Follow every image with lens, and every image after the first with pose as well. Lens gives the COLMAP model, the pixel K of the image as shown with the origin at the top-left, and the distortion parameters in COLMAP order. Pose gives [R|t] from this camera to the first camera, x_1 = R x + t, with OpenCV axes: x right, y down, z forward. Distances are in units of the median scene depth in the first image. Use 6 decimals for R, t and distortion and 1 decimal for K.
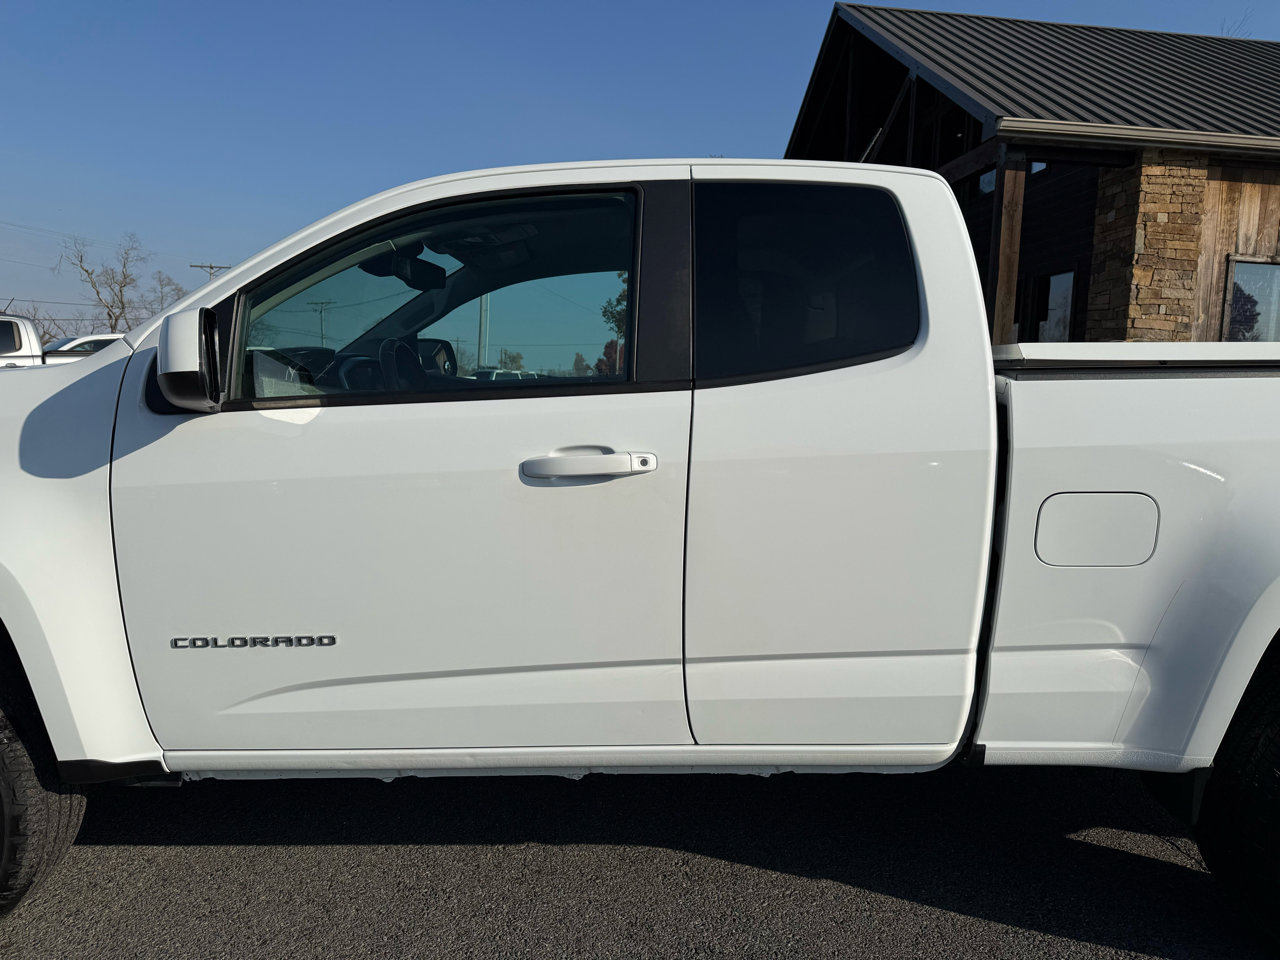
lens RADIAL K [[900.2, 0, 659.9], [0, 900.2, 482.1], [0, 0, 1]] dist [0.032544, -0.045188]
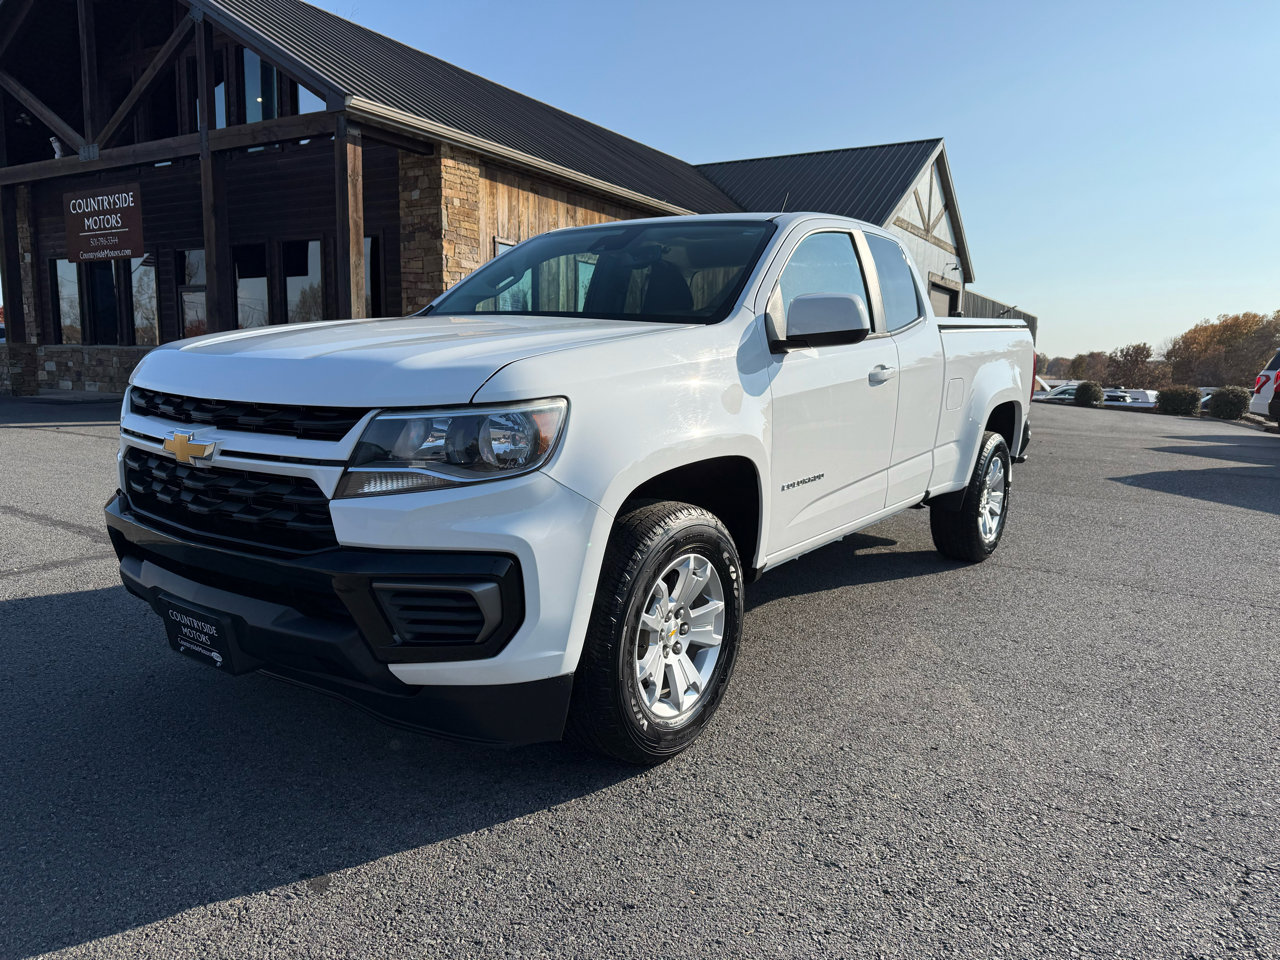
lens RADIAL K [[900.2, 0, 652.0], [0, 900.2, 500.1], [0, 0, 1]] dist [0.032544, -0.045188]
pose [[0.590863, -0.141902, 0.794194, -0.359358], [0.083866, 0.989880, 0.114471, -0.002860], [-0.802401, -0.001031, 0.596785, 0.032100]]
